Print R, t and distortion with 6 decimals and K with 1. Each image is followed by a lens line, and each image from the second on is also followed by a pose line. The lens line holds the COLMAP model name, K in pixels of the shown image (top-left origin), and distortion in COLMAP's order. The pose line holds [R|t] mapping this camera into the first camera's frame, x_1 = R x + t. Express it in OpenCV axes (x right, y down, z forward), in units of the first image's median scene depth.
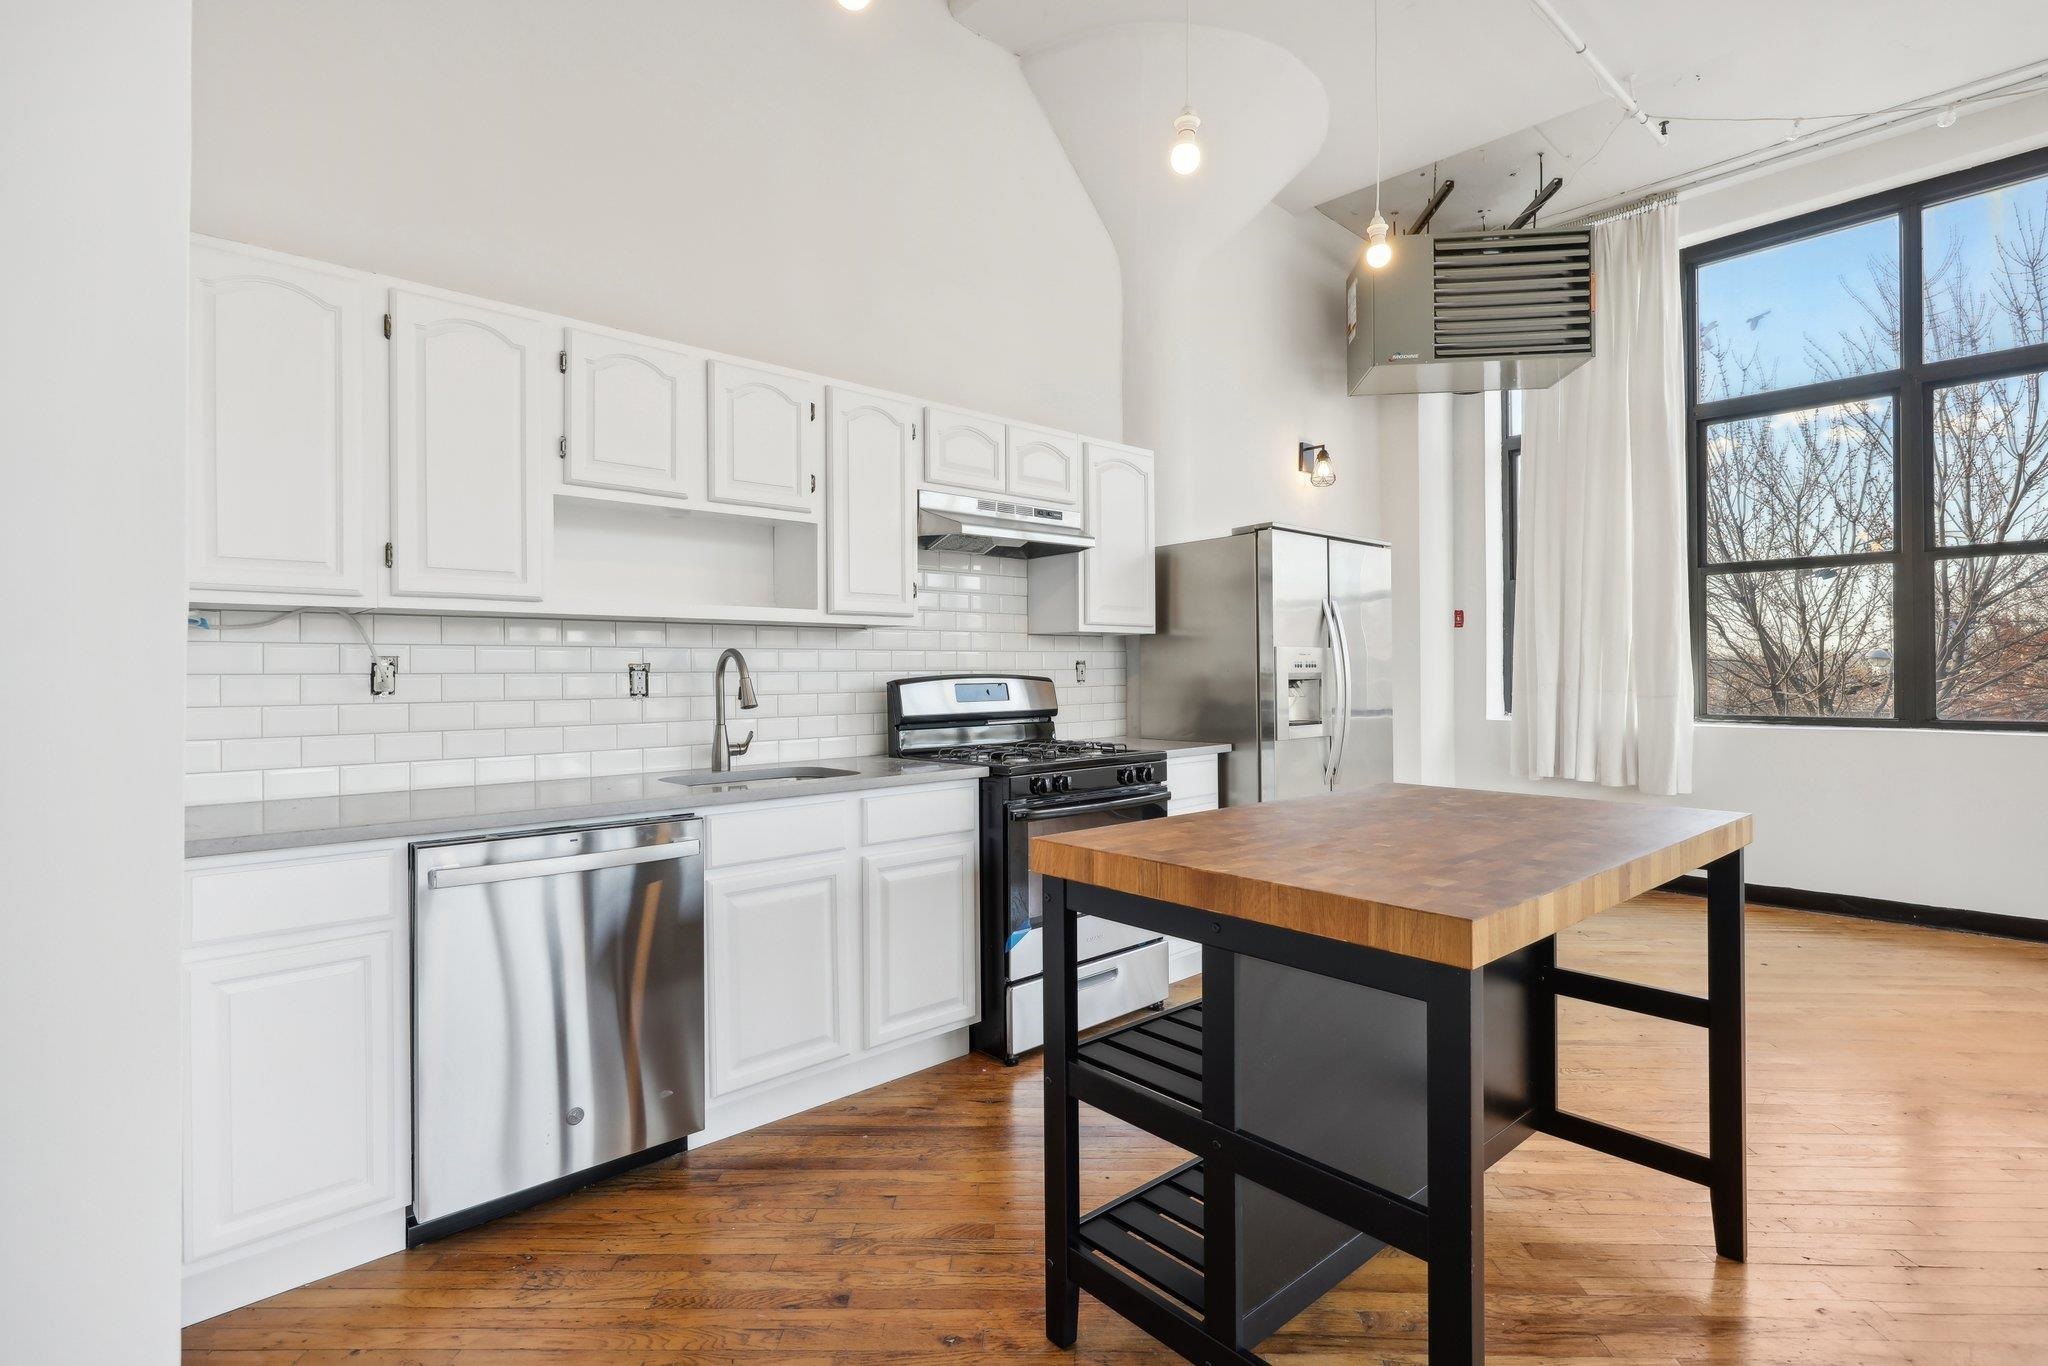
lens RADIAL K [[992.9, 0, 1024.5], [0, 992.9, 677.5], [0, 0, 1]] dist [0.002902, 0.000247]
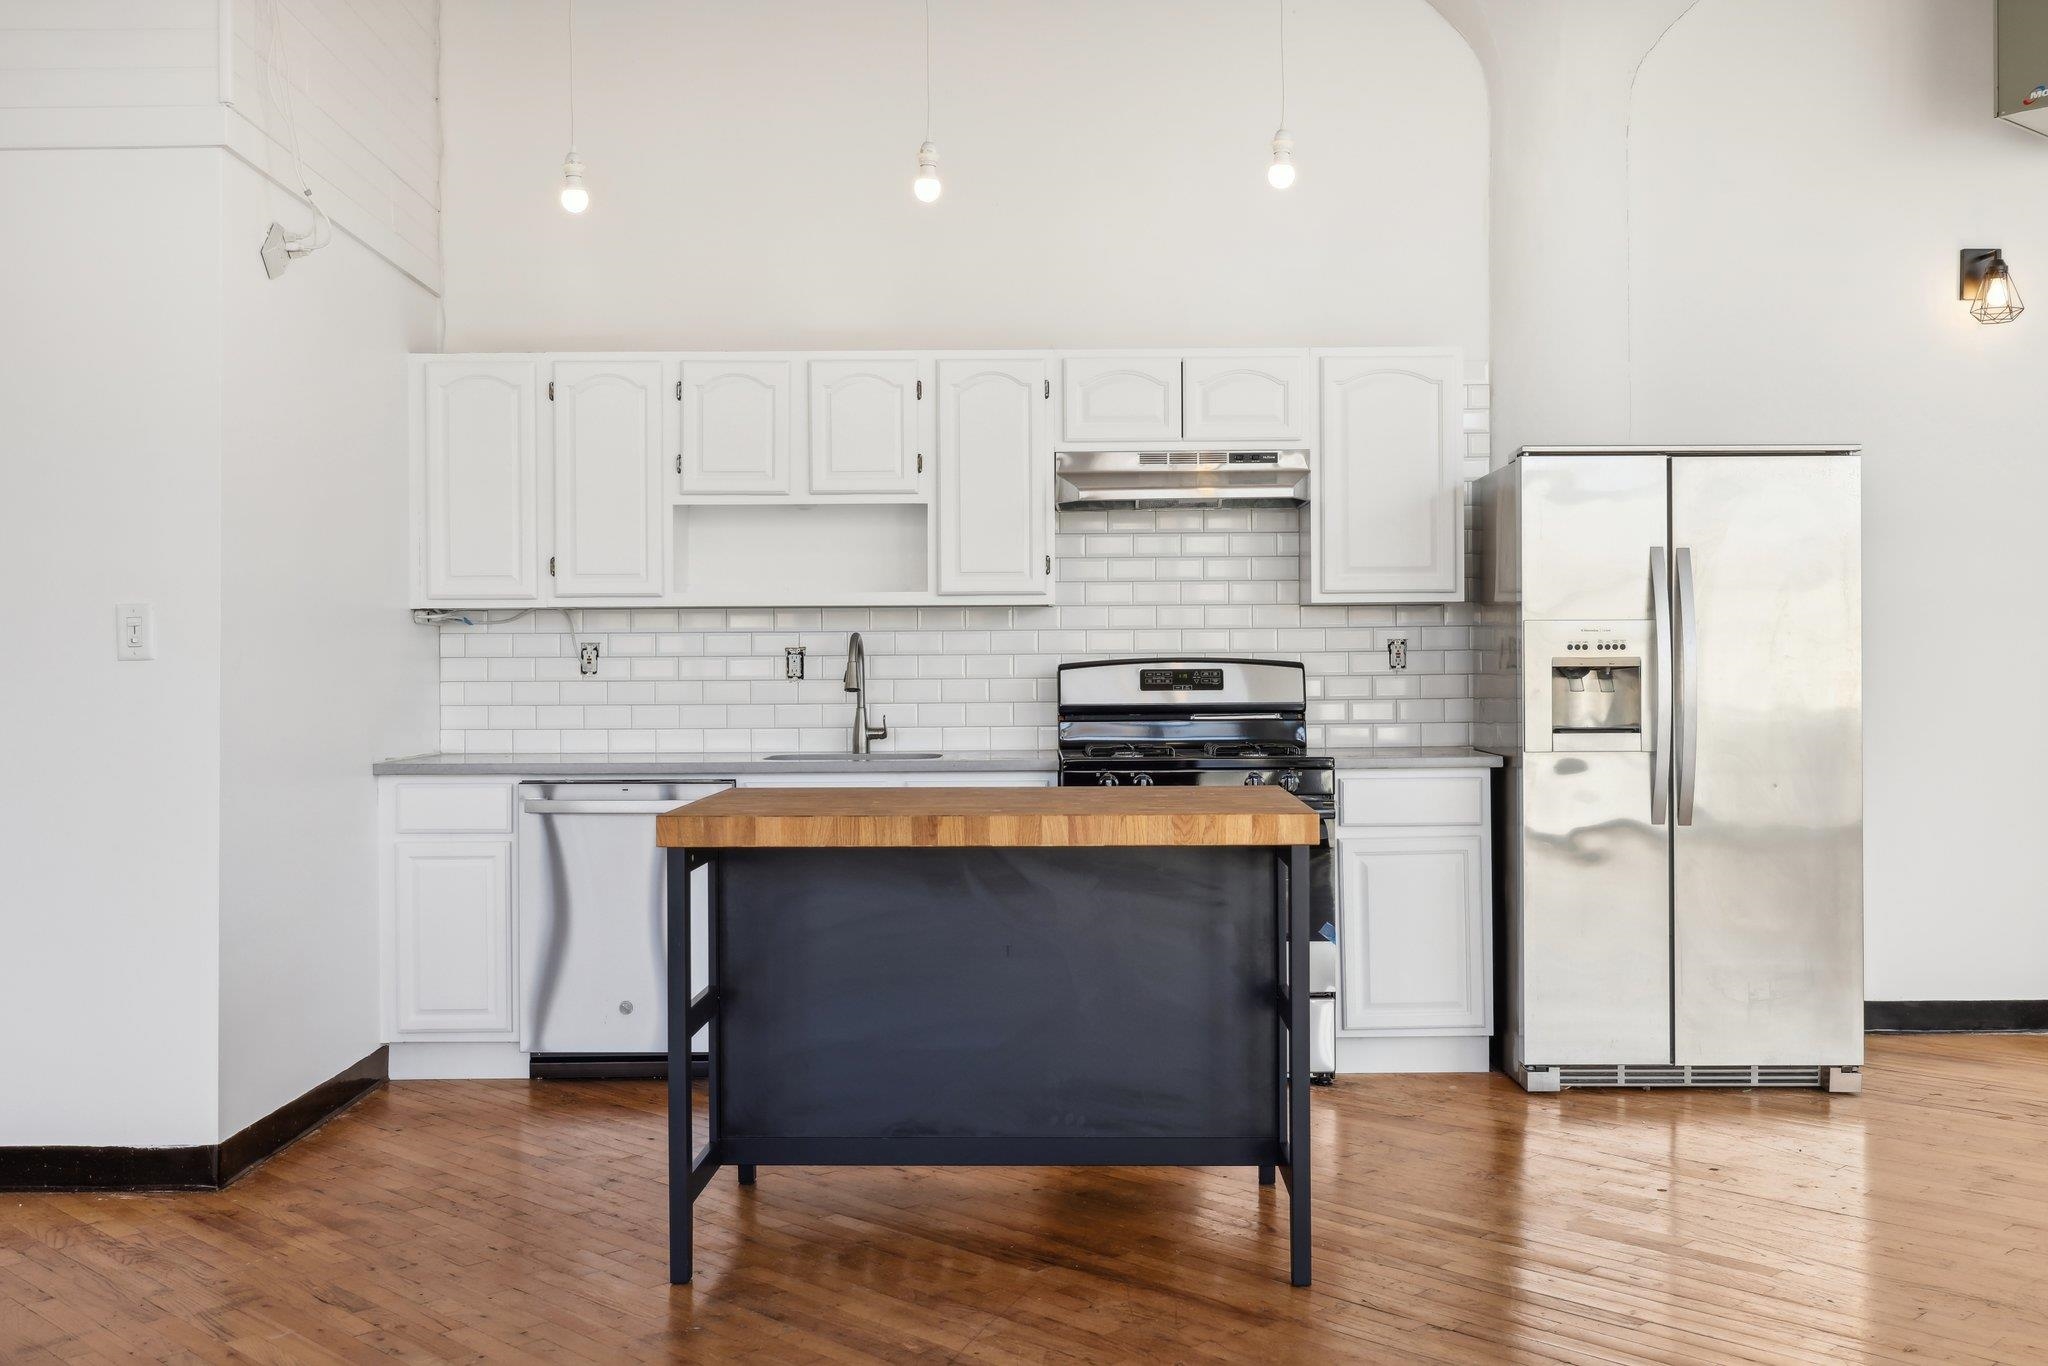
lens RADIAL K [[1971.5, 0, 1025.4], [0, 1971.5, 656.6], [0, 0, 1]] dist [-0.004673, -0.006593]
pose [[0.725918, 0.003570, -0.687772, 0.978970], [-0.002808, 0.999994, 0.002227, -0.007745], [0.687776, 0.000315, 0.725923, -0.275196]]
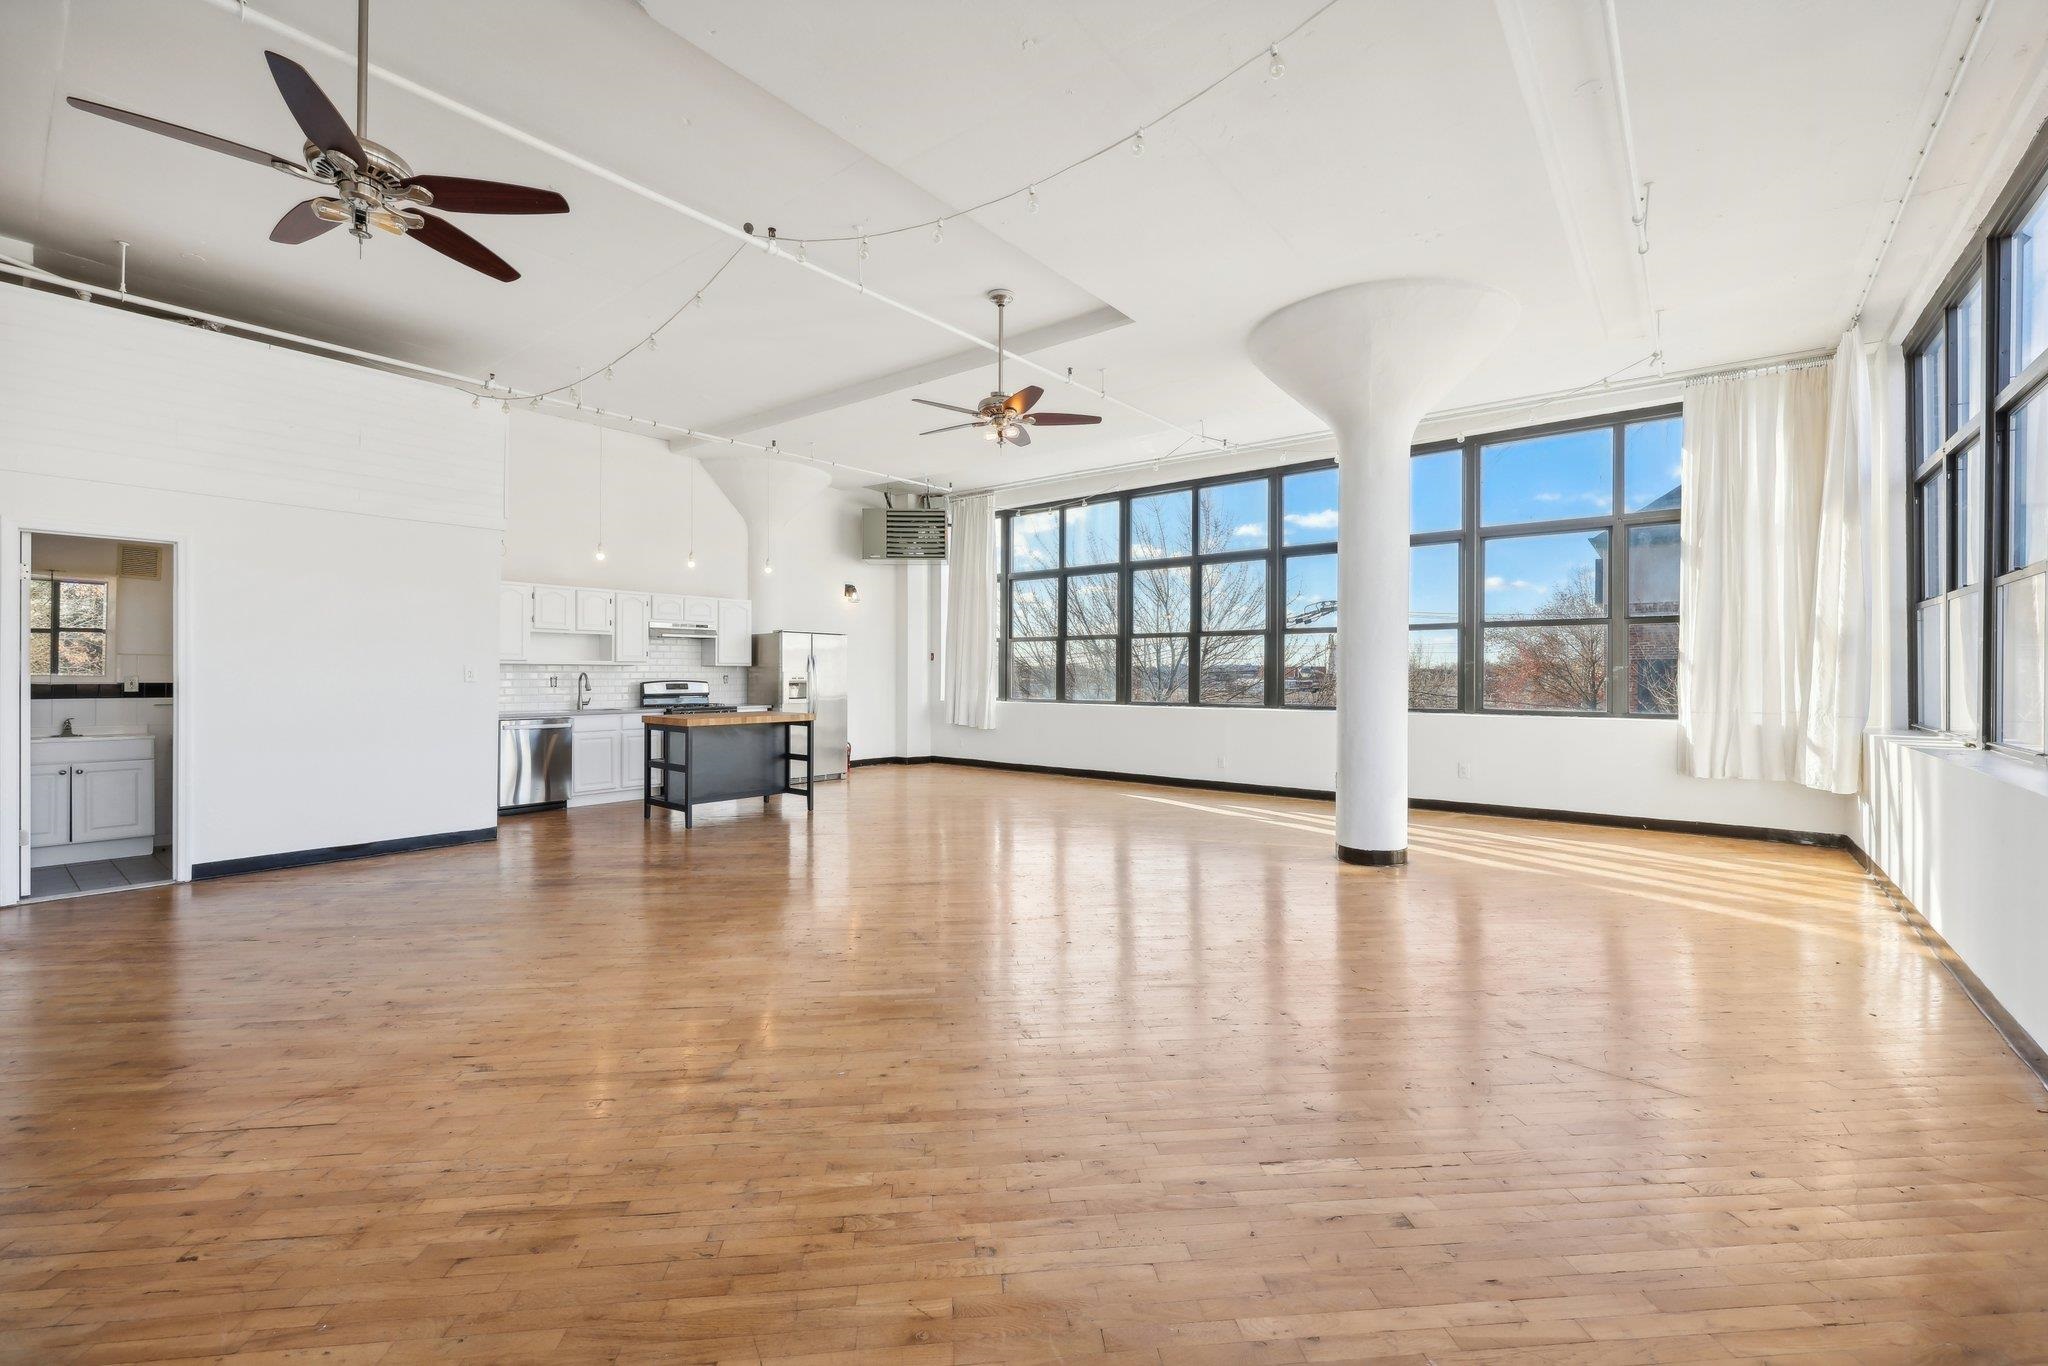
lens RADIAL K [[852.1, 0, 1018.3], [0, 852.1, 674.0], [0, 0, 1]] dist [0.017646, -0.000021]
pose [[0.989897, 0.010064, 0.141428, 0.596270], [-0.009709, 0.999948, -0.003199, -0.023969], [-0.141453, 0.001793, 0.989943, -1.644724]]
